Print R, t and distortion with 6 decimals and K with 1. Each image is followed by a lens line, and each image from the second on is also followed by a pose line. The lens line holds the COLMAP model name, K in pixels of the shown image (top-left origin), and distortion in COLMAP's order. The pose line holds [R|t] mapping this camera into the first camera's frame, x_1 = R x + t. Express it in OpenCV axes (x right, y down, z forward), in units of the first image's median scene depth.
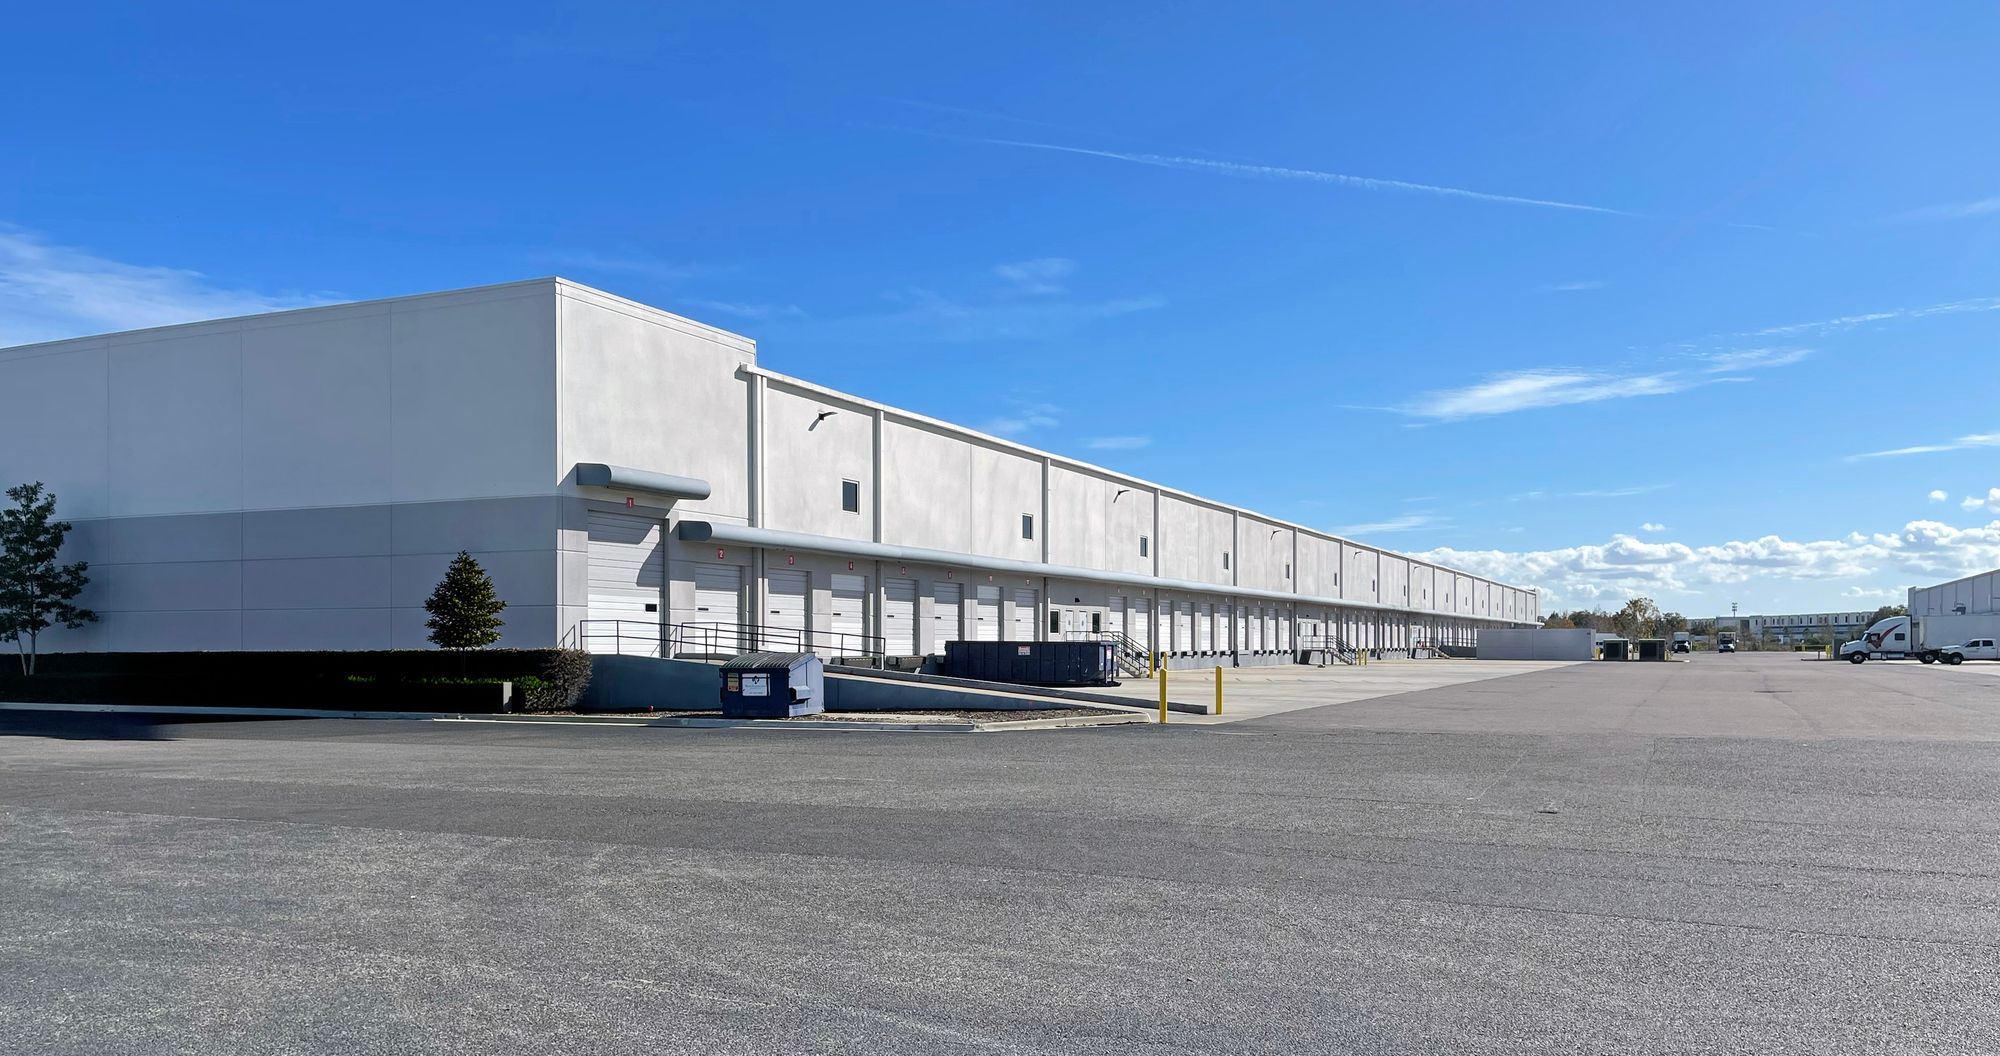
lens RADIAL K [[1547.0, 0, 1000.0], [0, 1547.0, 528.0], [0, 0, 1]] dist [0.001670, -0.001466]
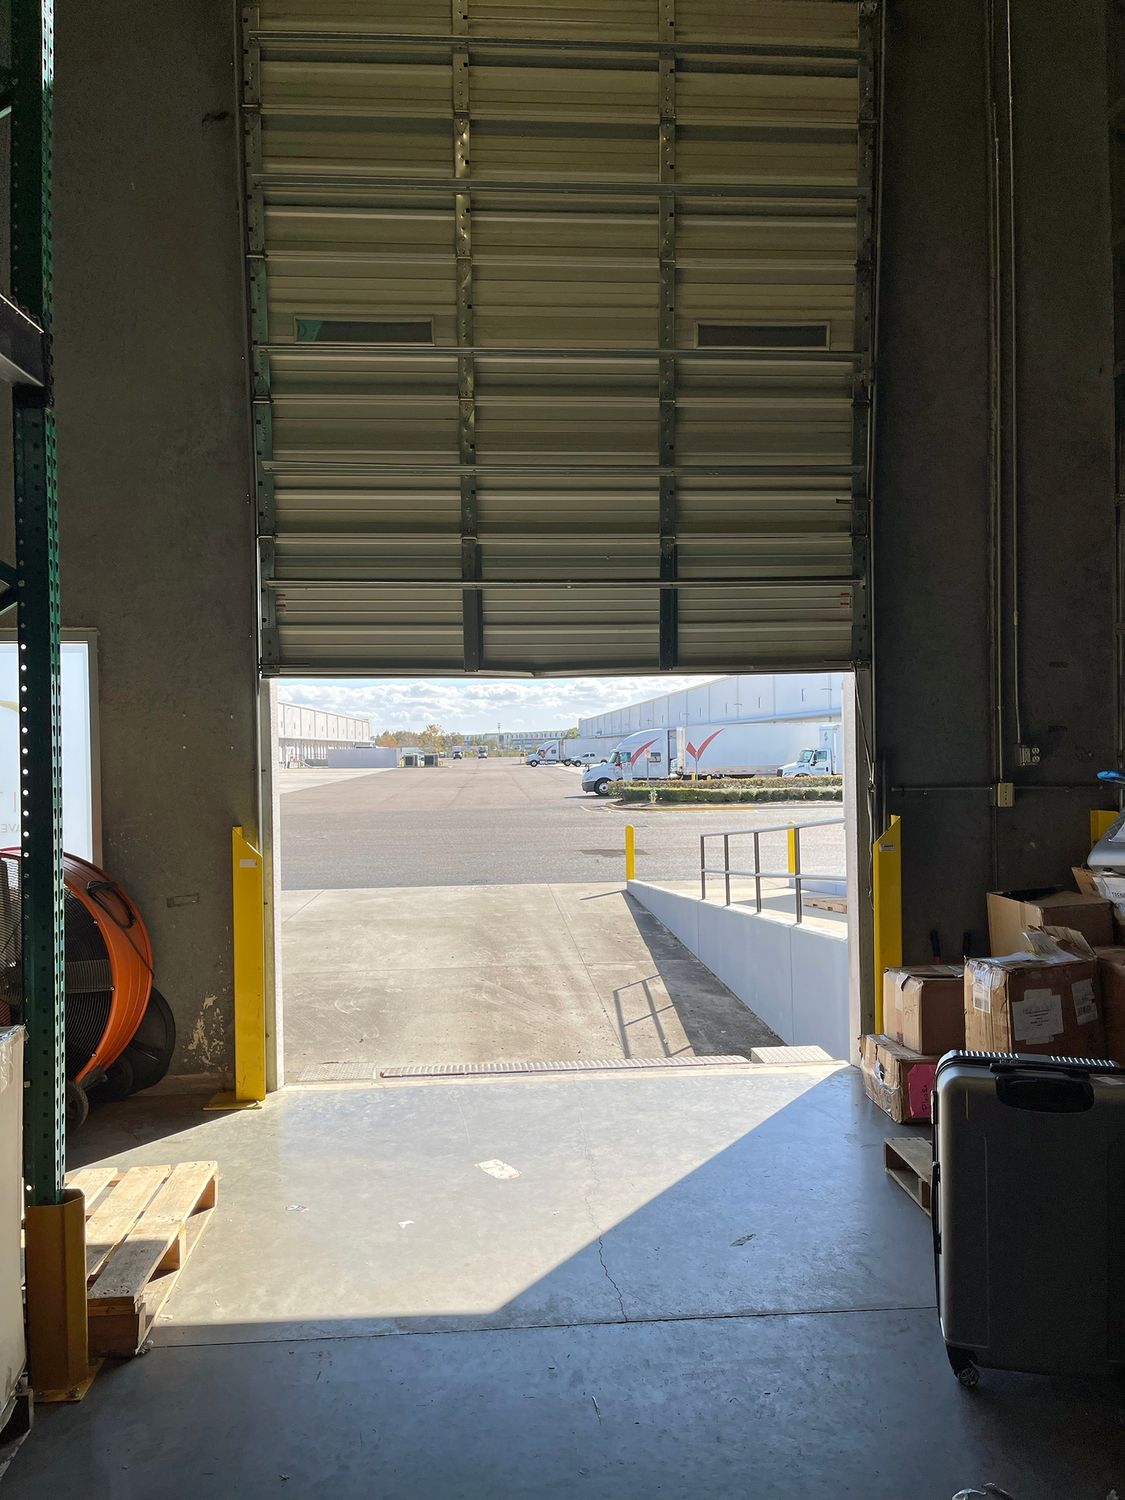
lens RADIAL K [[1132.1, 0, 562.5], [0, 1132.1, 750.0], [0, 0, 1]] dist [-0.001051, -0.000066]
pose [[0.879058, -0.017463, 0.476395, -0.024057], [-0.016711, 0.997586, 0.067405, -0.012386], [-0.476421, -0.067214, 0.876644, -0.097376]]
